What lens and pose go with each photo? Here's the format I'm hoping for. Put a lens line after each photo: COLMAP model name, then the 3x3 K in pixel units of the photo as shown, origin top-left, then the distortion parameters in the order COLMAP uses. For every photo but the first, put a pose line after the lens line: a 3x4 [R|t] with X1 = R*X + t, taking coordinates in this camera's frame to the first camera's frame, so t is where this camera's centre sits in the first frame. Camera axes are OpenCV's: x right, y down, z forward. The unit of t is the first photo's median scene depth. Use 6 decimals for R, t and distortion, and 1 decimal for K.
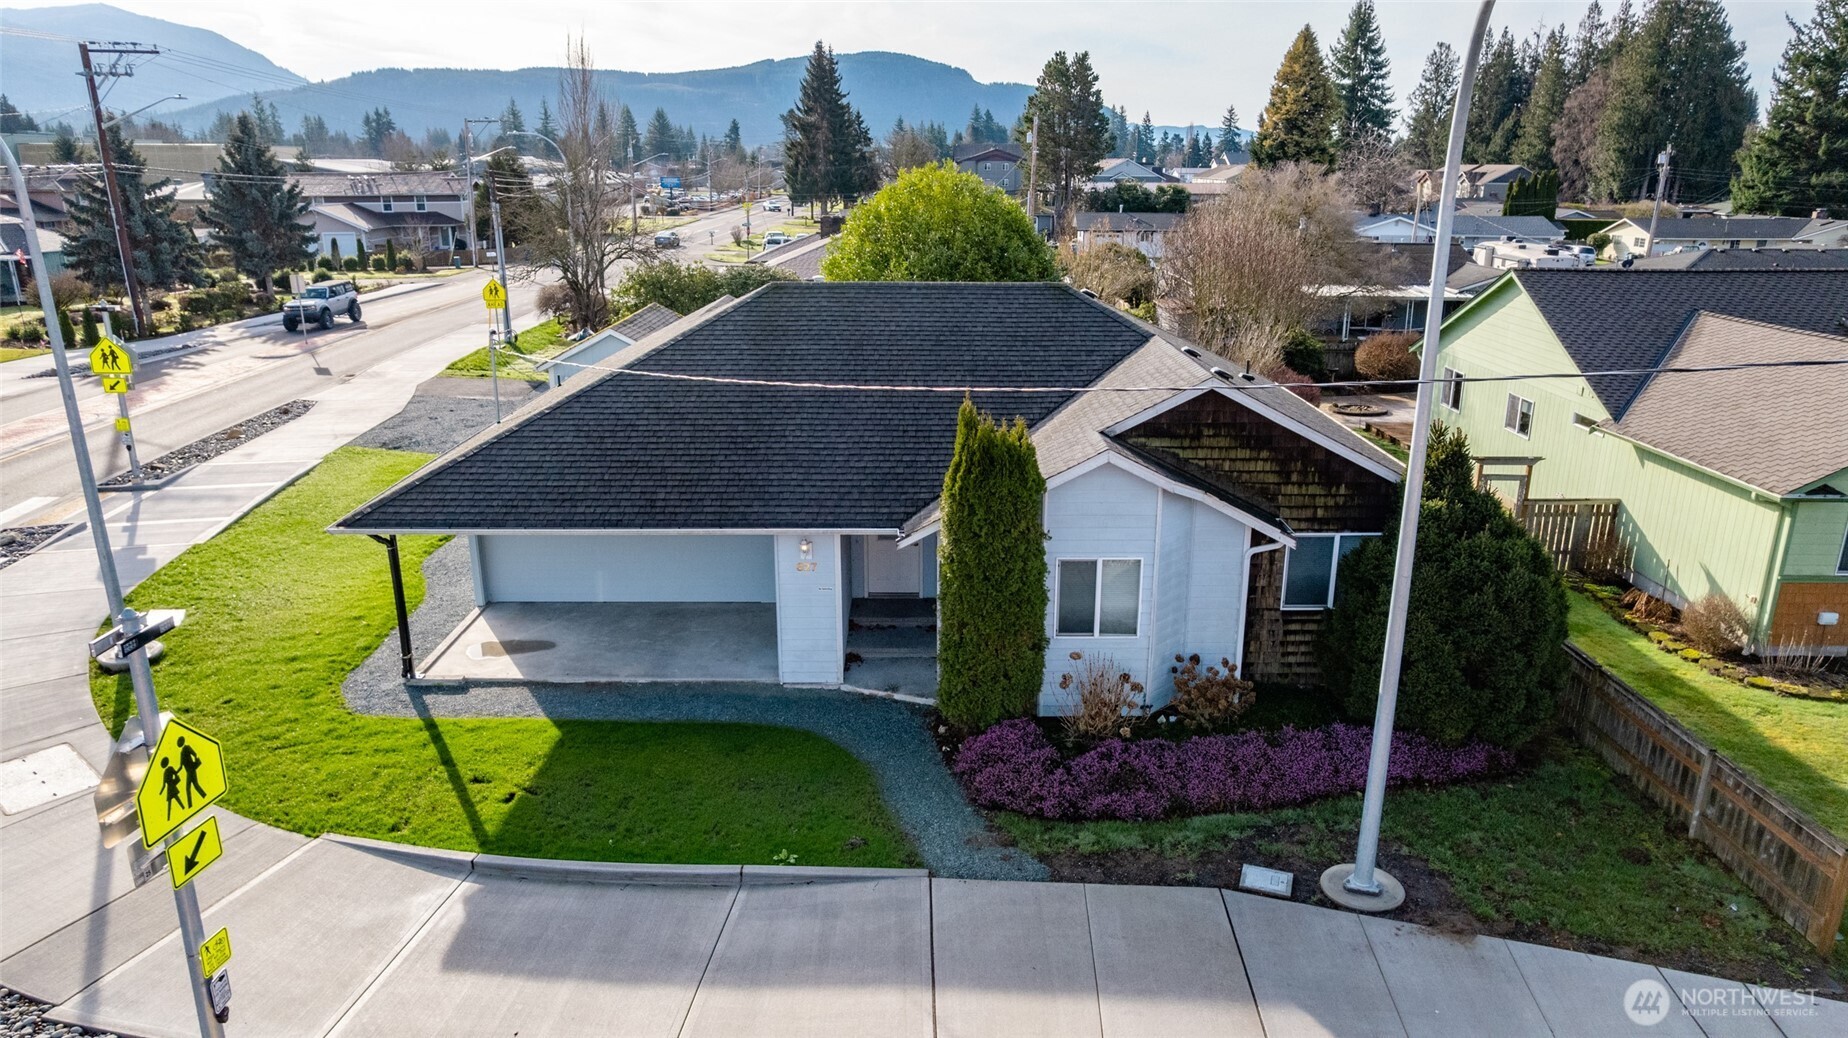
lens RADIAL K [[1178.9, 0, 927.5], [0, 1178.9, 518.1], [0, 0, 1]] dist [-0.079085, 0.070166]
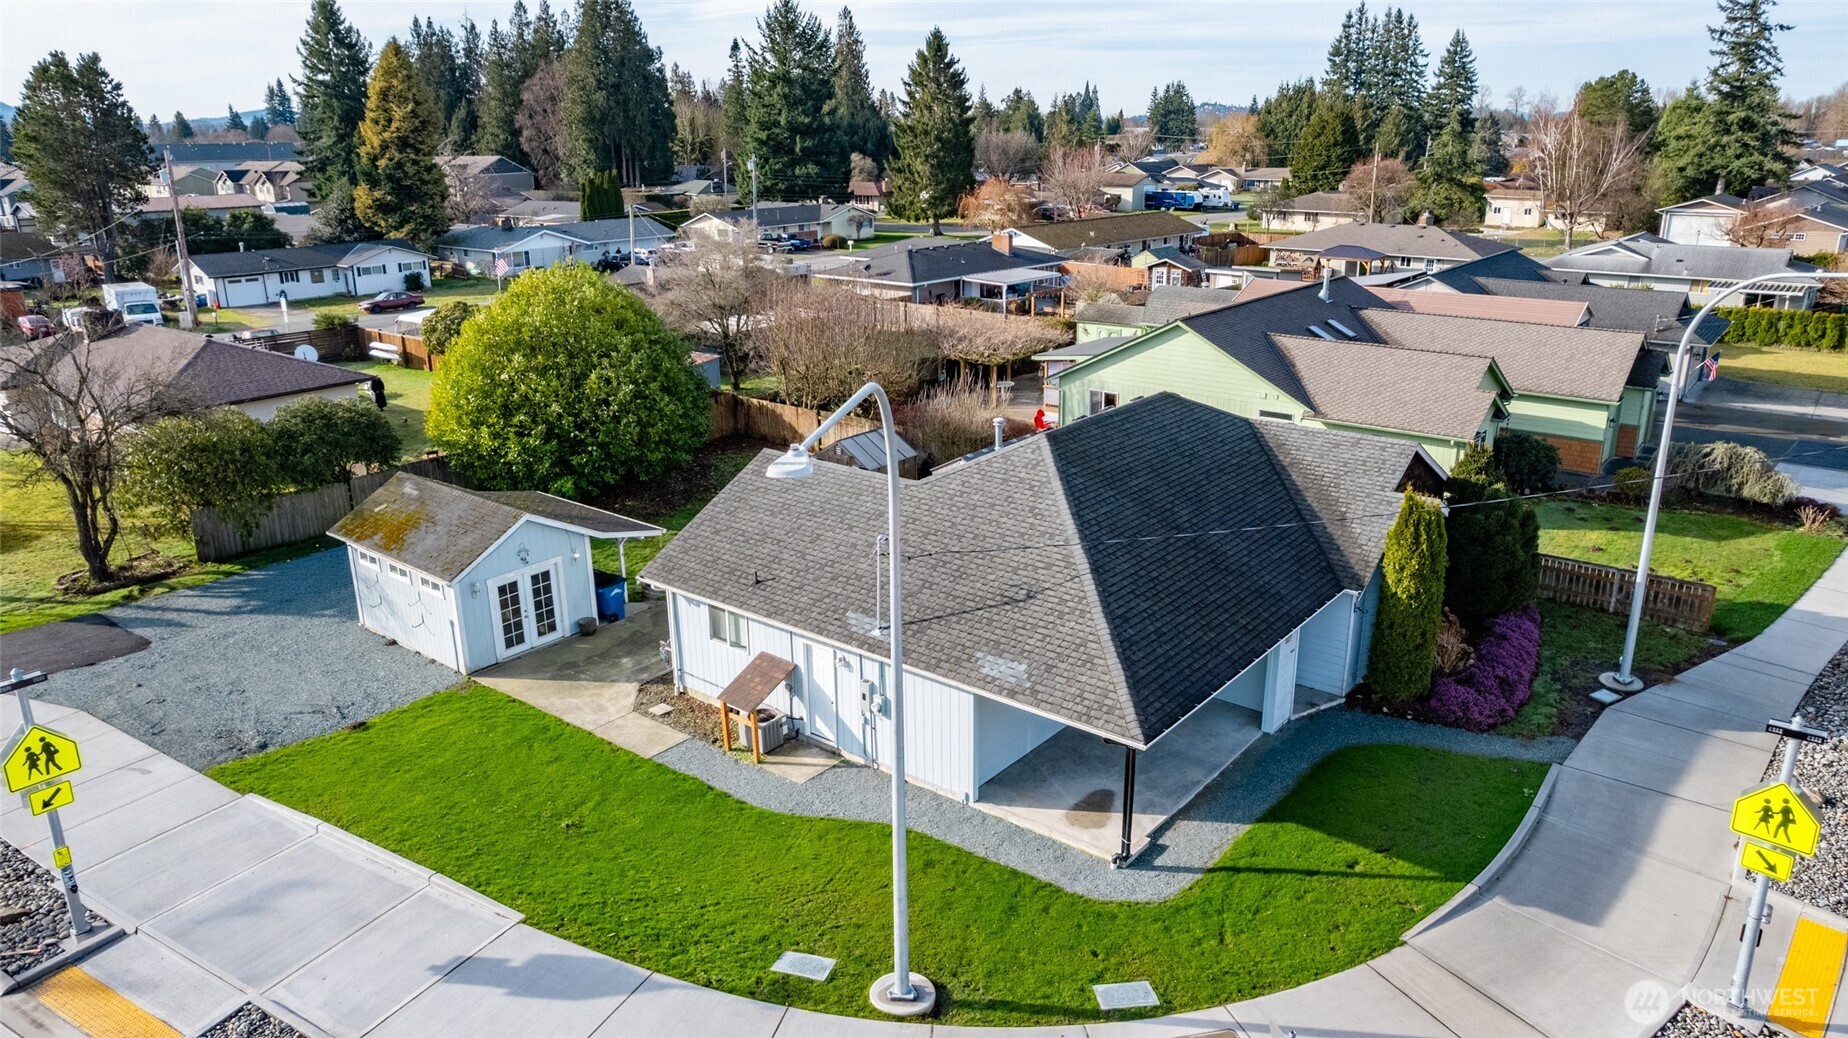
lens RADIAL K [[1219.0, 0, 927.6], [0, 1219.0, 517.7], [0, 0, 1]] dist [-0.083559, 0.072371]
pose [[0.628953, -0.246964, 0.737175, -1.307477], [0.237404, 0.963924, 0.120376, -0.346199], [-0.740309, 0.099298, 0.664893, 0.361273]]
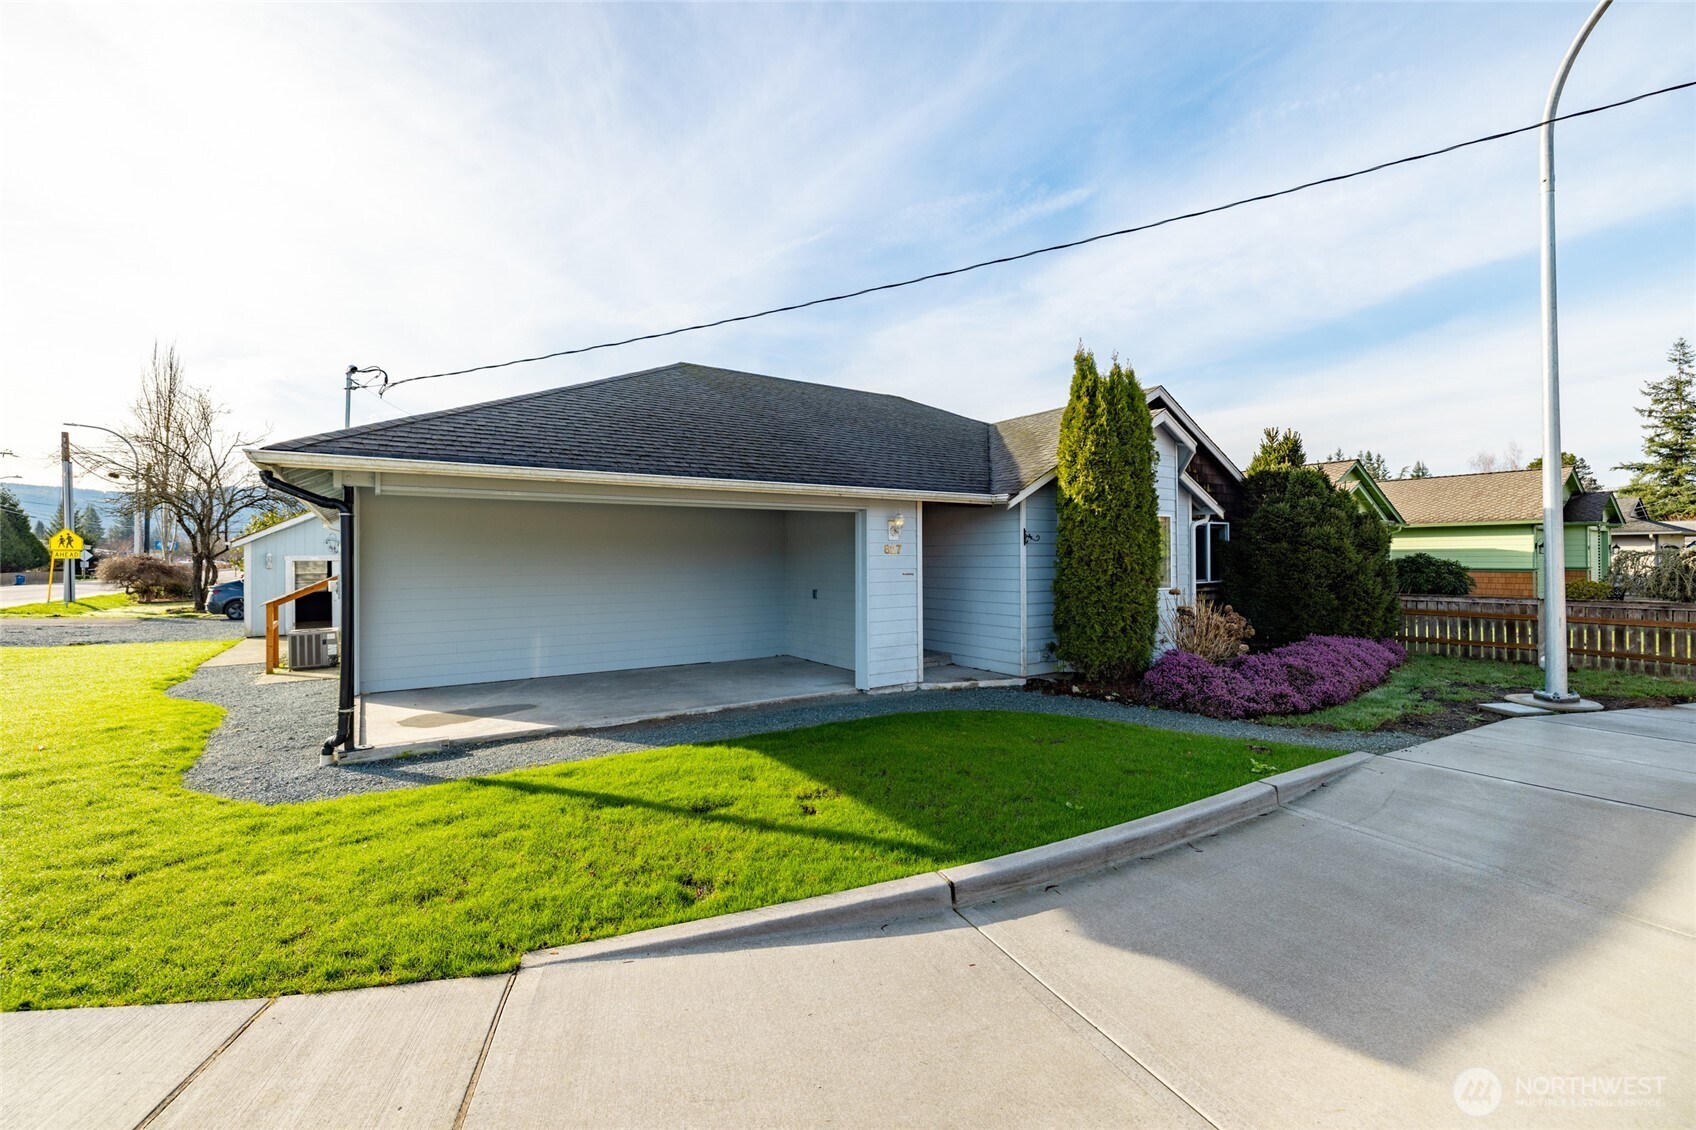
lens RADIAL K [[702.5, 0, 835.0], [0, 702.5, 552.2], [0, 0, 1]] dist [0.001413, -0.000152]
pose [[0.837759, 0.001264, 0.546039, -0.432291], [0.161615, 0.954619, -0.250167, 0.170464], [-0.521575, 0.297828, 0.799536, 0.561963]]
